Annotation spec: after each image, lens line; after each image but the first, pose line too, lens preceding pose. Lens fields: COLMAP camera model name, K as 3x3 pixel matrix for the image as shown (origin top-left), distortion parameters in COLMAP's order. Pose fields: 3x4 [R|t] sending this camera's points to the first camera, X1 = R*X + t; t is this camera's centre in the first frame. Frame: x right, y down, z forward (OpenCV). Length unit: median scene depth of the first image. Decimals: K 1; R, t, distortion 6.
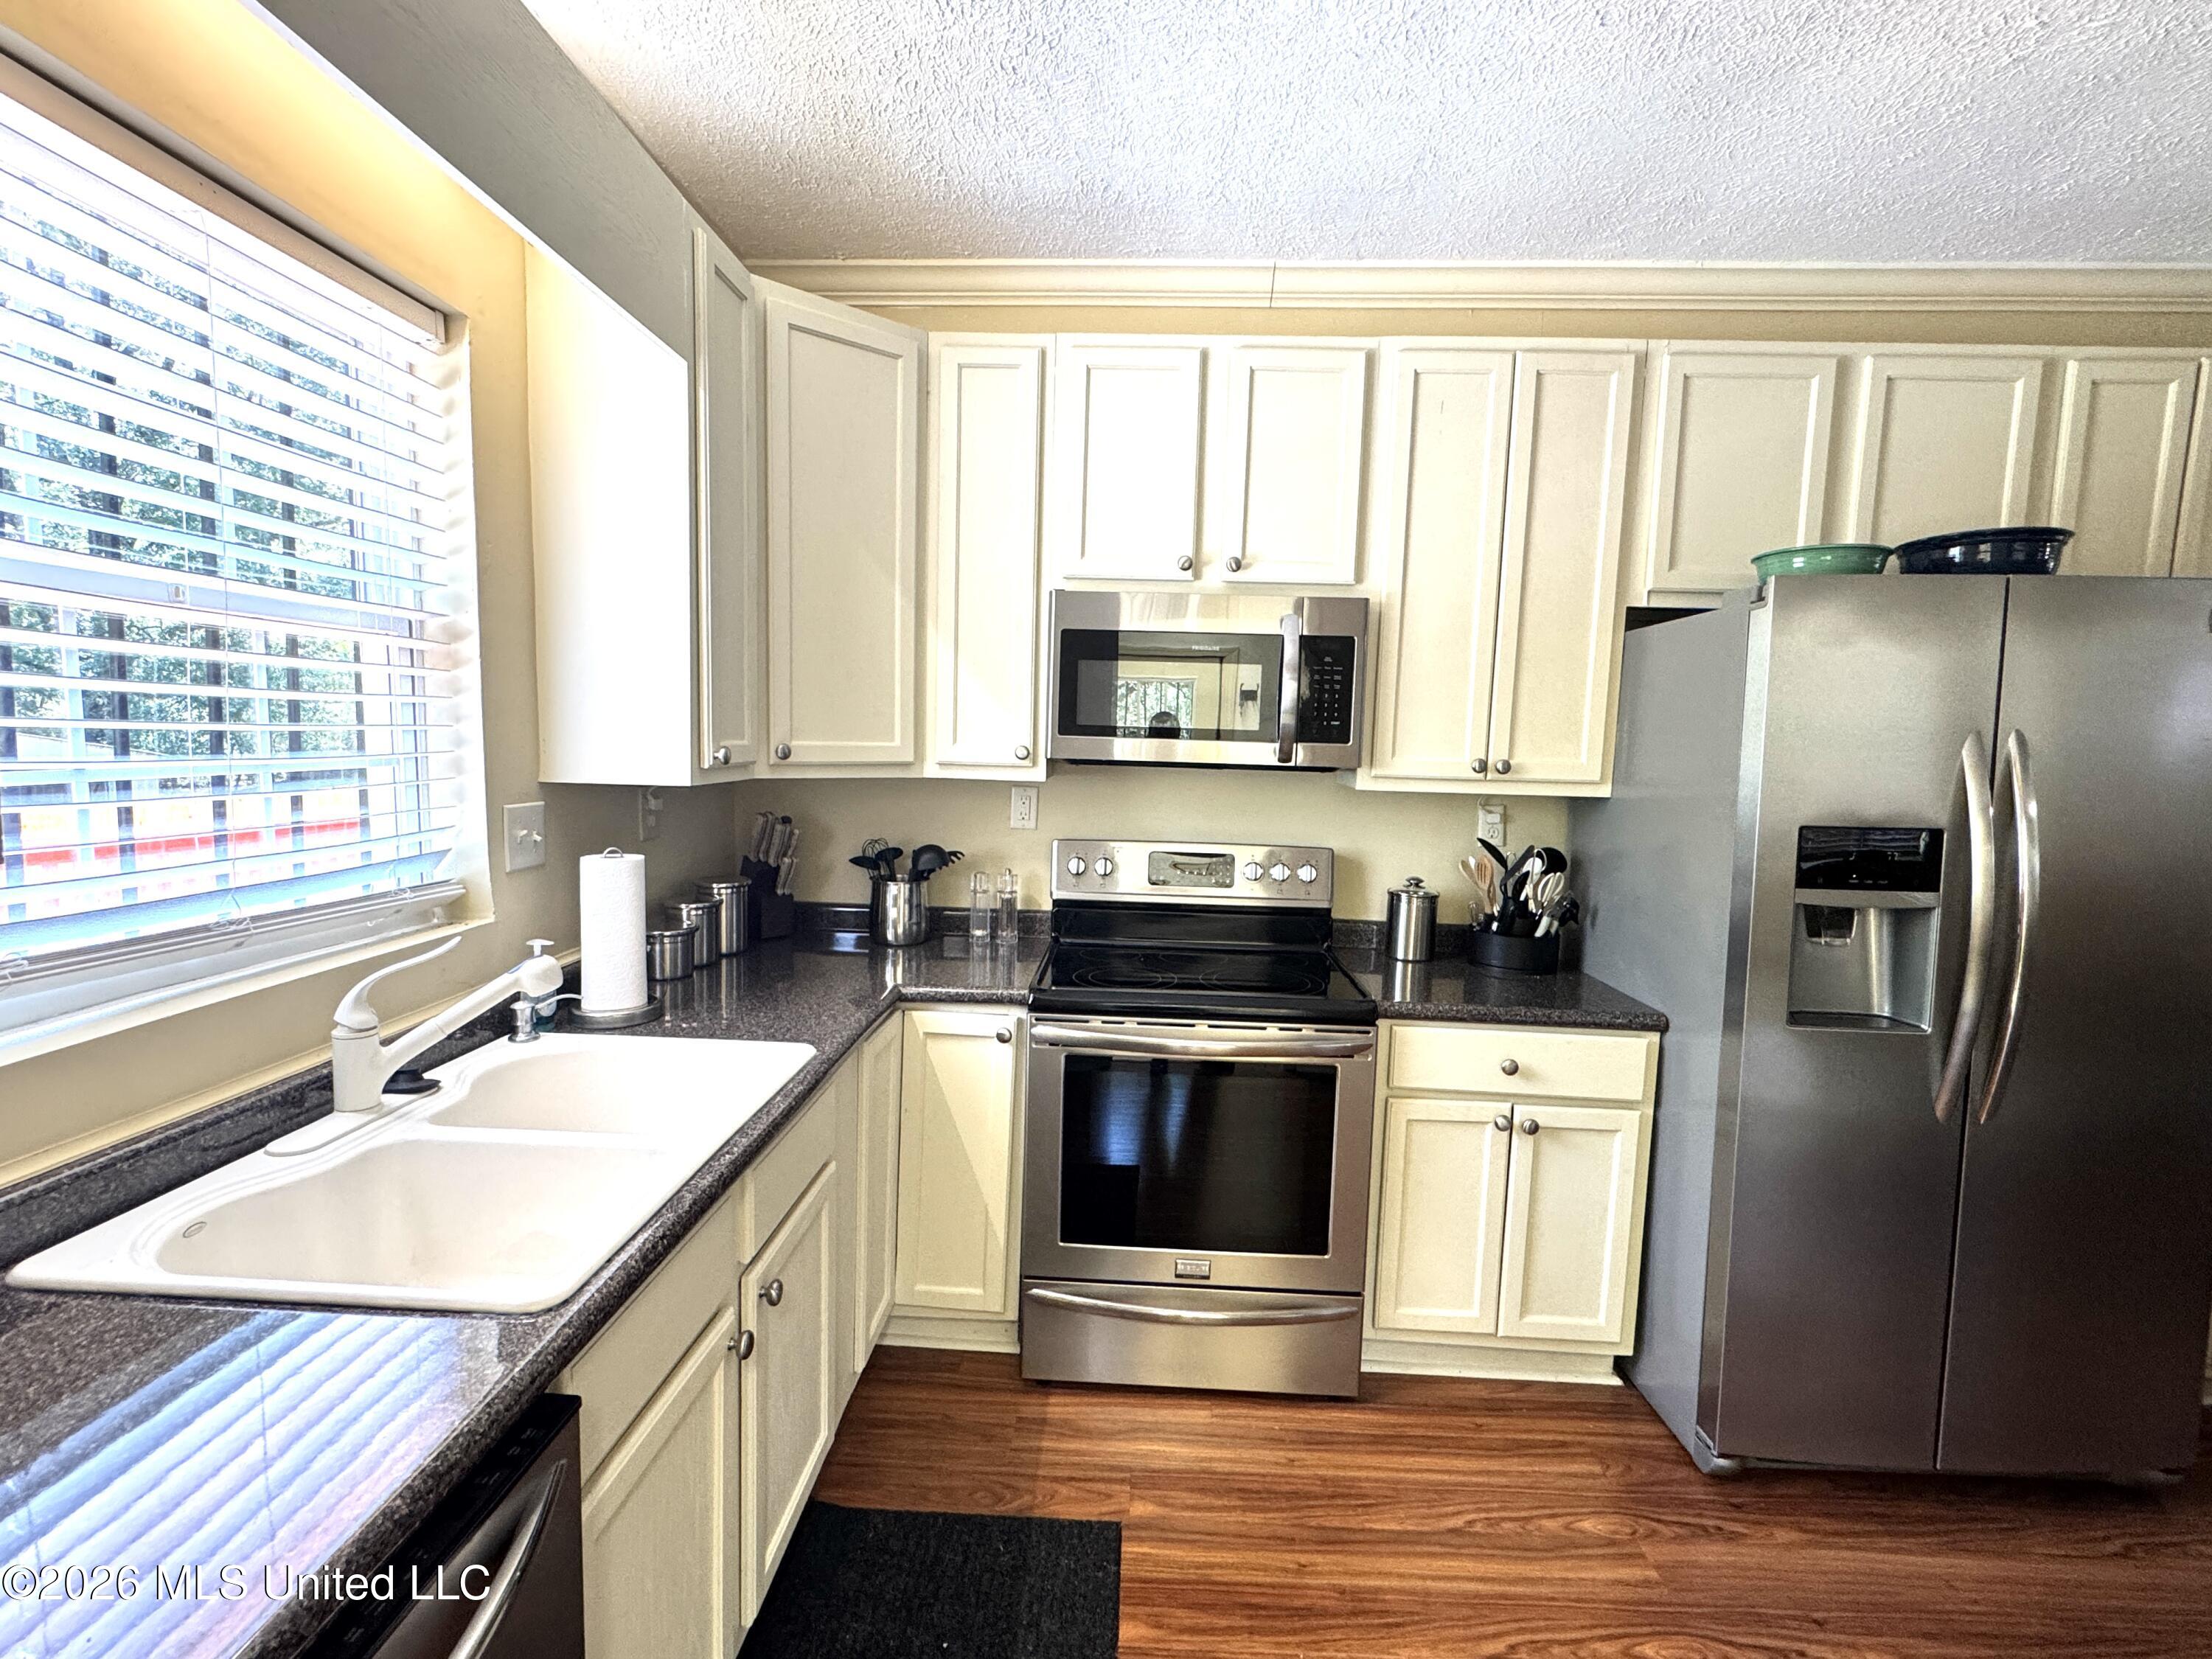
lens RADIAL K [[1019.8, 0, 1102.4], [0, 1019.8, 834.8], [0, 0, 1]] dist [-0.014286, 0.004100]
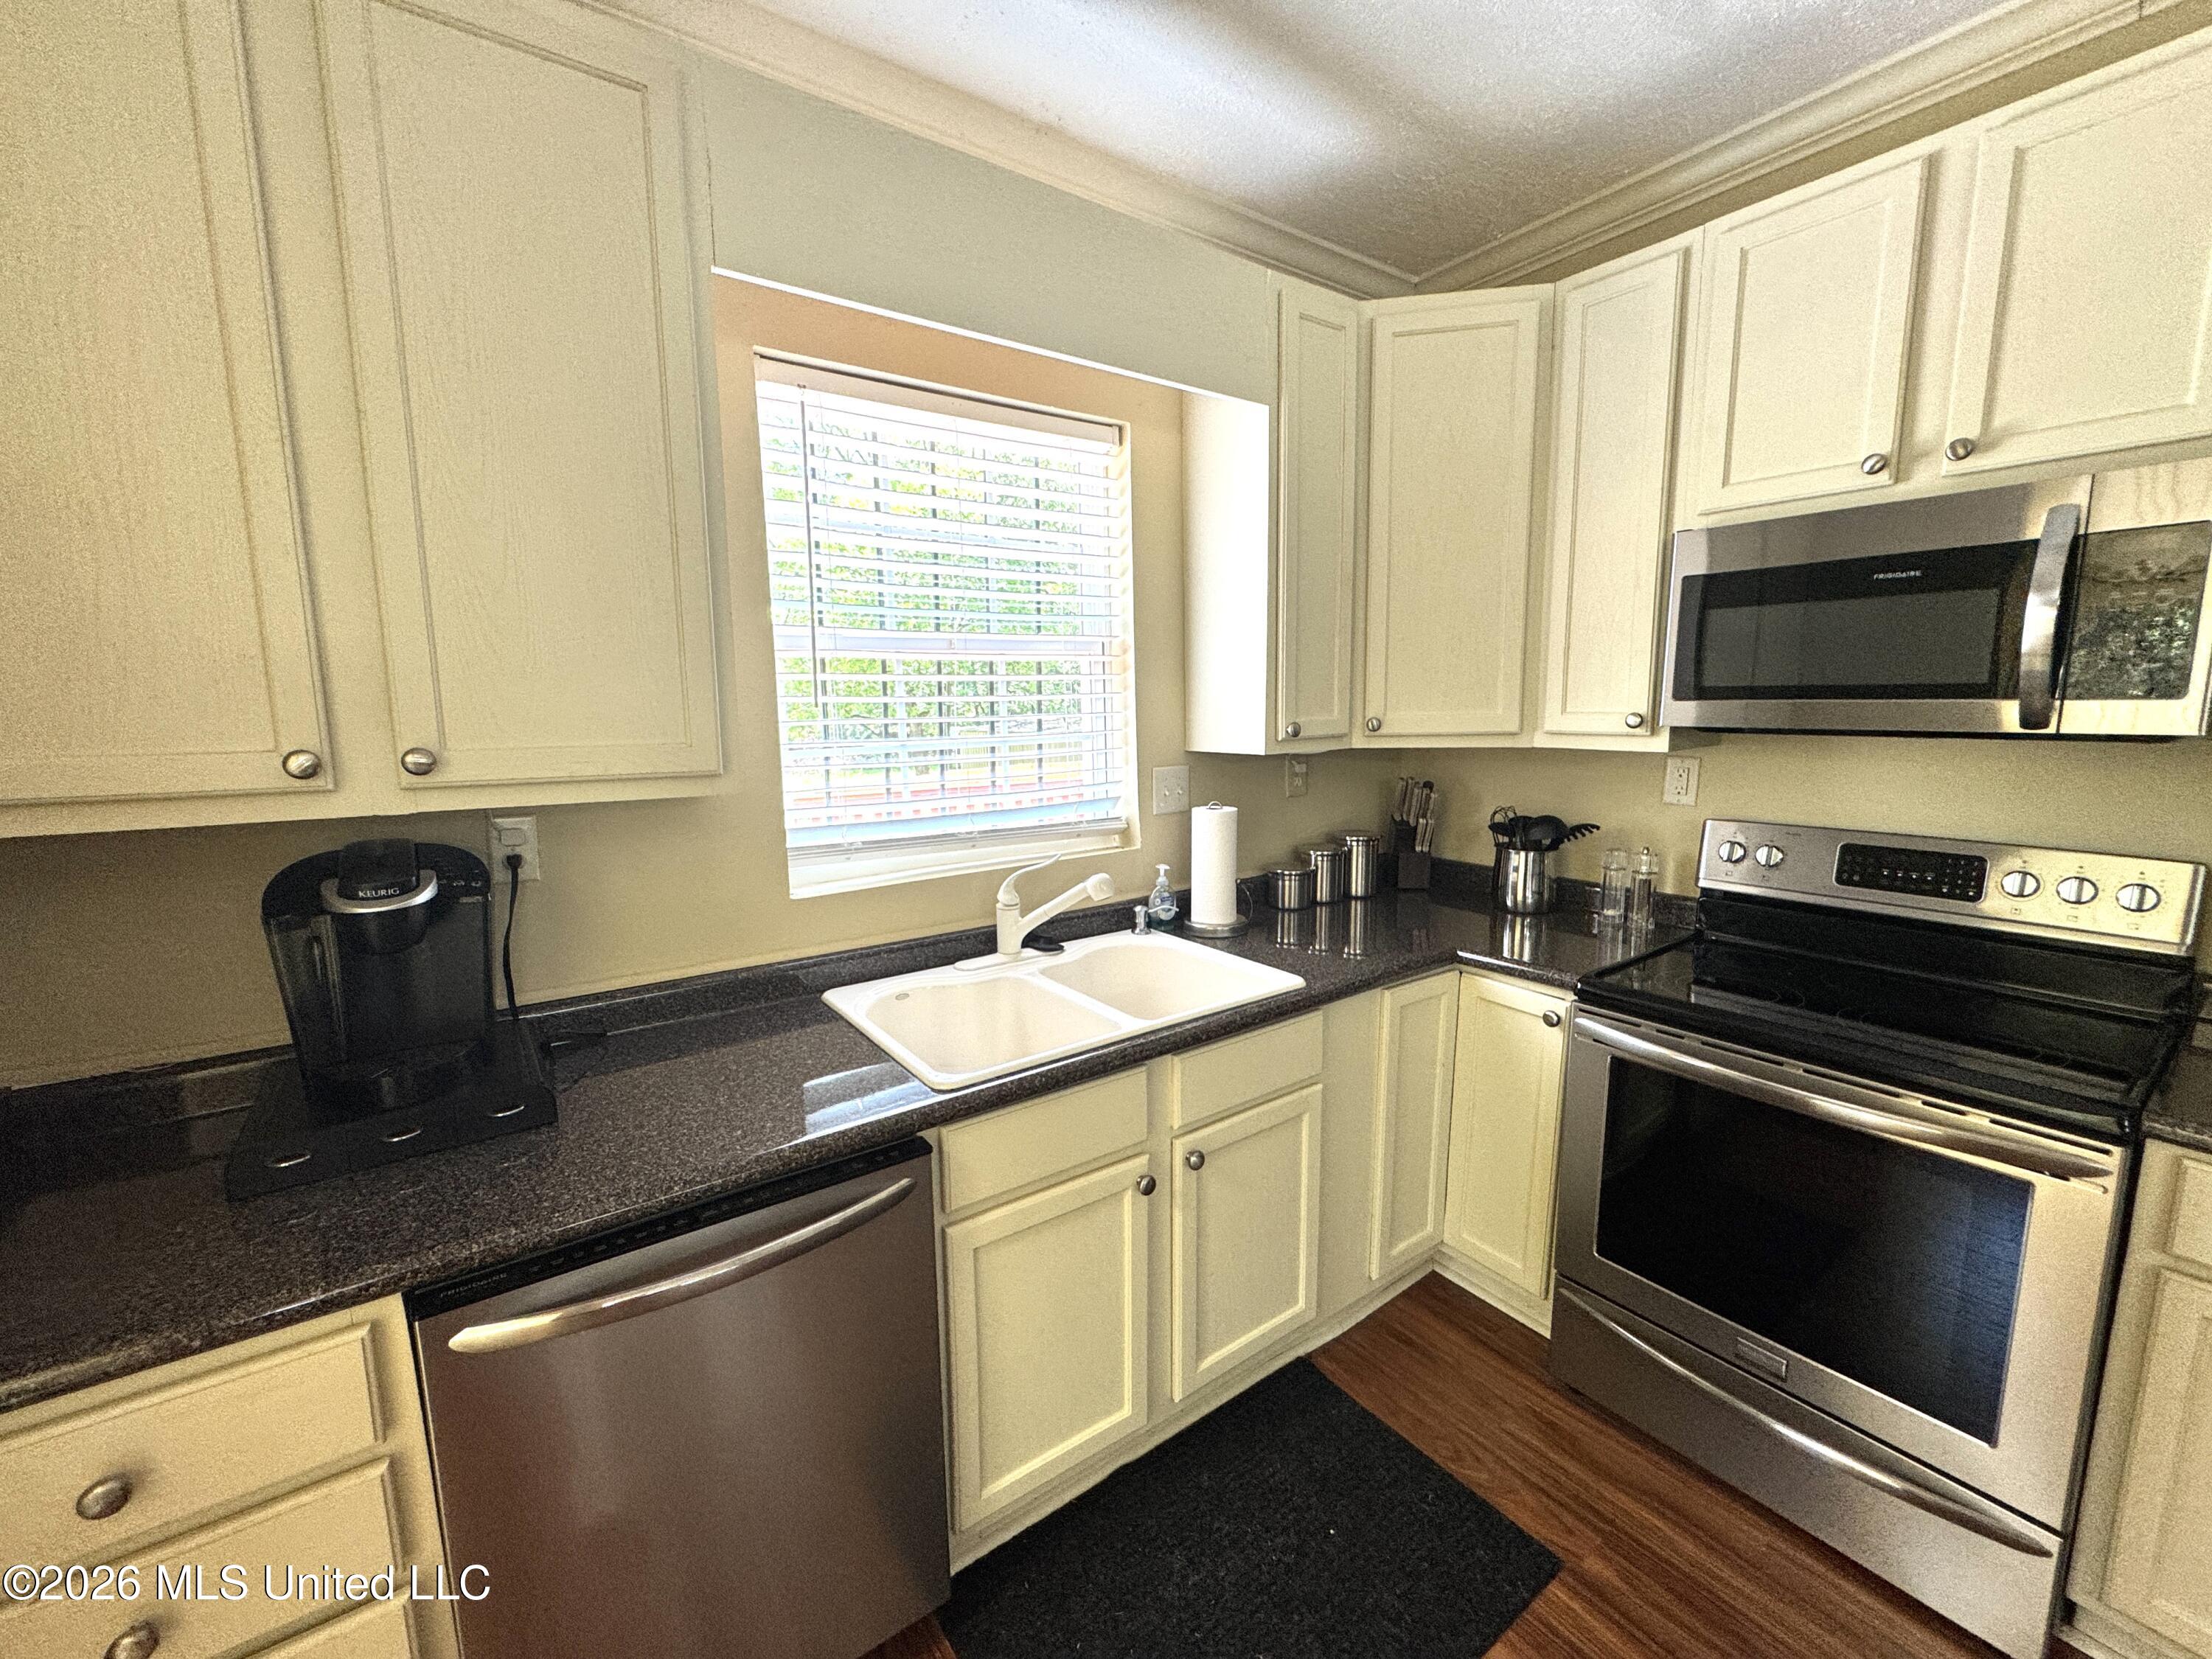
lens RADIAL K [[888.6, 0, 1088.9], [0, 888.6, 835.0], [0, 0, 1]] dist [-0.007412, 0.000499]
pose [[0.599901, 0.082259, -0.795834, 0.329779], [-0.041582, 0.996562, 0.071662, -0.019342], [0.798993, -0.009897, 0.601259, 0.172286]]
